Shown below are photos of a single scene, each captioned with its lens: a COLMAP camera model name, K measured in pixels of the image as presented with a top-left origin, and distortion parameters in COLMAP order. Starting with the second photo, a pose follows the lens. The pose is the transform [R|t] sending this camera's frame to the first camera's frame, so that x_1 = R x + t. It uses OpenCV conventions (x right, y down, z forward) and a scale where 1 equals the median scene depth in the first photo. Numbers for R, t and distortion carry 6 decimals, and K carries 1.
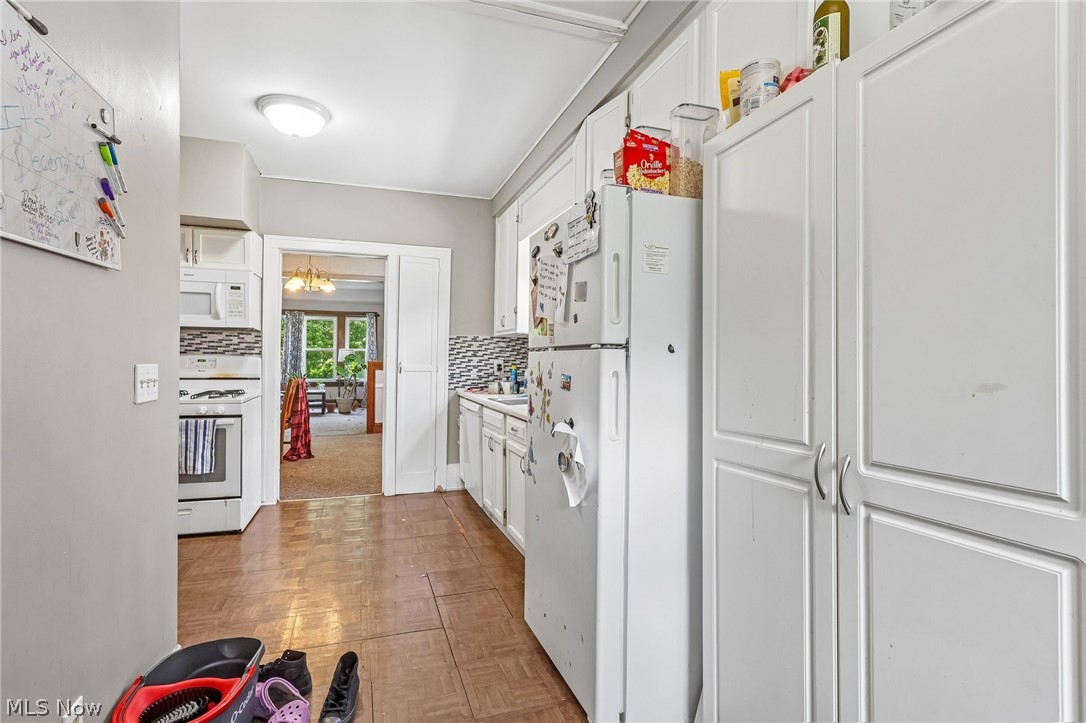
lens RADIAL K [[524.6, 0, 543.5], [0, 524.6, 378.3], [0, 0, 1]] dist [0.000859, 0.000141]
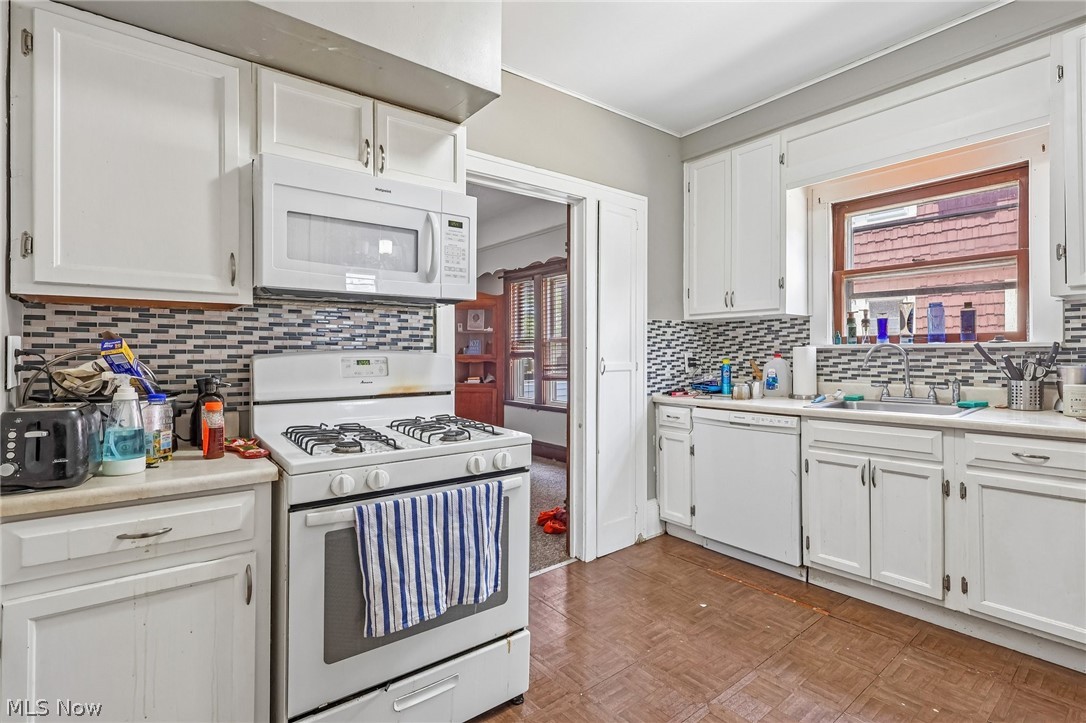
lens RADIAL K [[518.1, 0, 541.7], [0, 518.1, 353.8], [0, 0, 1]] dist [0.002396, 0.001012]
pose [[0.945216, -0.020506, 0.325800, -0.539833], [0.032727, 0.998950, -0.032073, -0.016419], [-0.324800, 0.040978, 0.944895, 0.381854]]
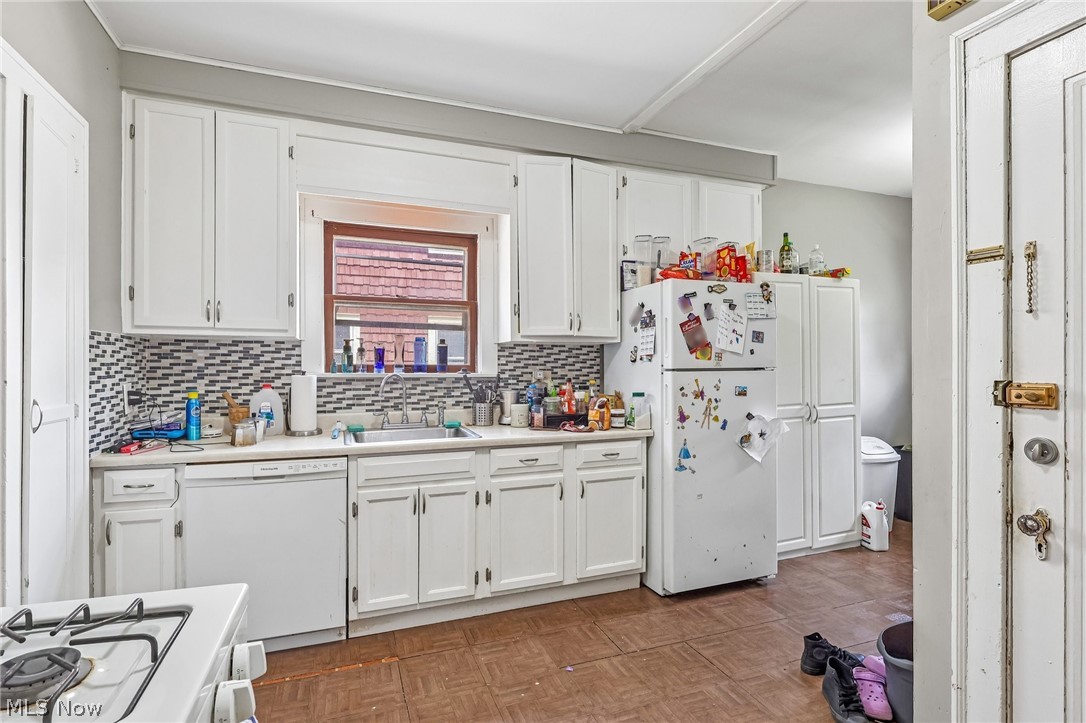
lens RADIAL K [[533.1, 0, 545.2], [0, 533.1, 371.8], [0, 0, 1]] dist [-0.000205, 0.000086]
pose [[-0.026979, -0.020186, 0.999432, -0.610536], [0.038237, 0.999044, 0.021210, -0.042020], [-0.998904, 0.038788, -0.026182, 0.642631]]
